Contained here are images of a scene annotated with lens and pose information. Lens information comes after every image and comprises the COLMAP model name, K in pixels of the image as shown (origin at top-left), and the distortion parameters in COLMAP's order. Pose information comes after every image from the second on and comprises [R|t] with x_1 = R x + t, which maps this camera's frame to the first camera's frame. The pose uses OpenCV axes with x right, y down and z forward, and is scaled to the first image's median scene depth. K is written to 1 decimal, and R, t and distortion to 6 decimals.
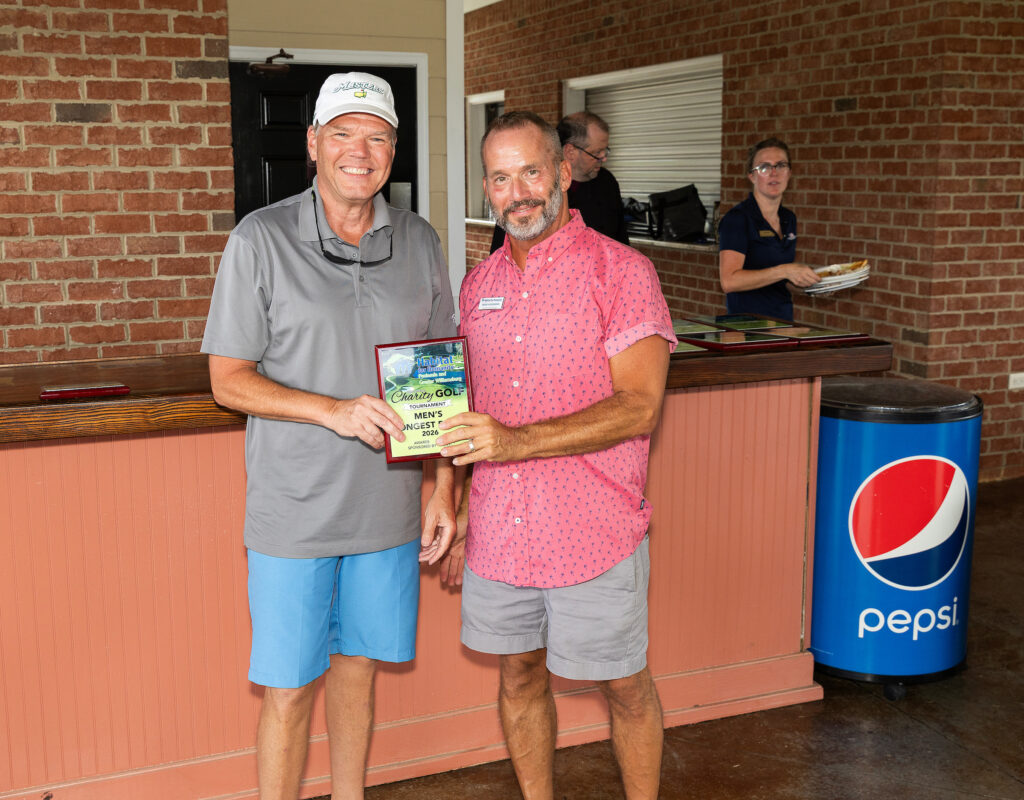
lens RADIAL K [[1237.3, 0, 512.9], [0, 1237.3, 370.2], [0, 0, 1]] dist [0.000840, -0.009480]
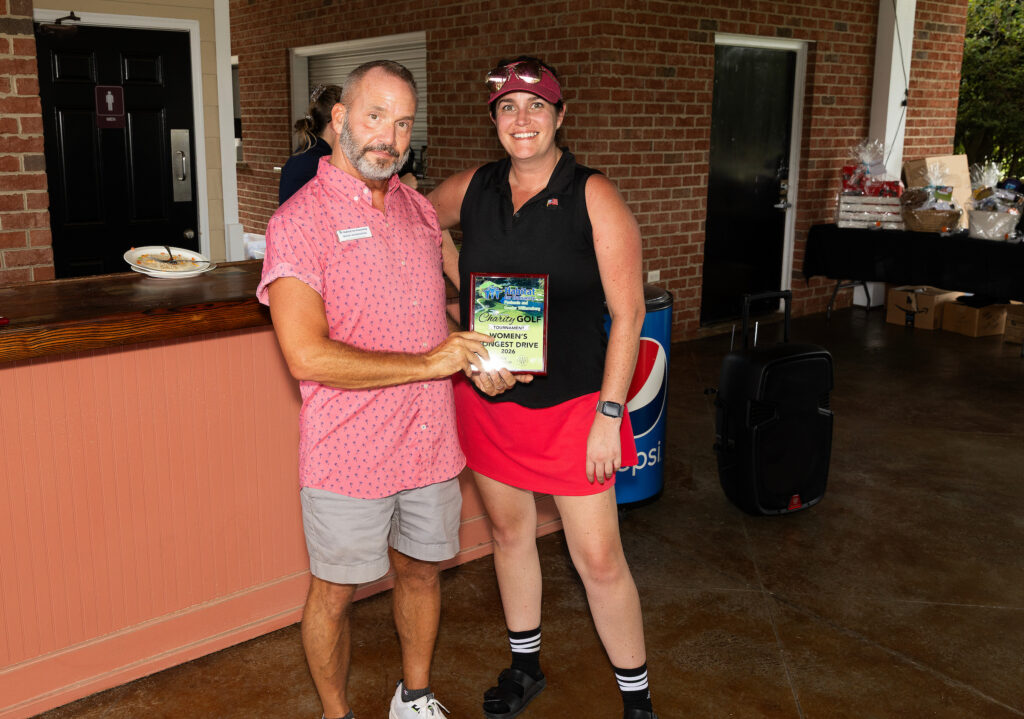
lens RADIAL K [[934.3, 0, 481.0], [0, 934.3, 303.0], [0, 0, 1]] dist [-0.007609, 0.009450]
pose [[0.961174, -0.044812, 0.272281, -0.063526], [0.036665, 0.998717, 0.034937, -0.005757], [-0.273497, -0.023597, 0.961583, 0.053369]]
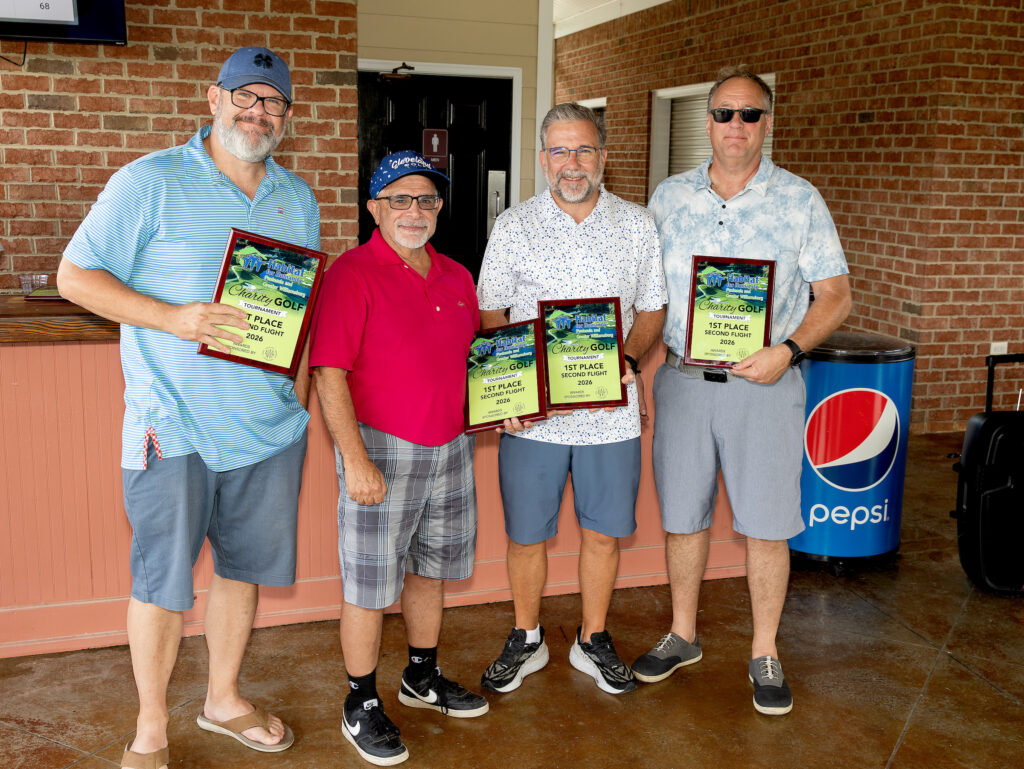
lens RADIAL K [[1125.1, 0, 586.0], [0, 1125.1, 353.4], [0, 0, 1]] dist [-0.003831, -0.005860]
pose [[0.997933, 0.036822, -0.052662, 0.064543], [-0.036606, 0.999317, 0.005045, 0.023359], [0.052812, -0.003107, 0.998600, -0.128822]]
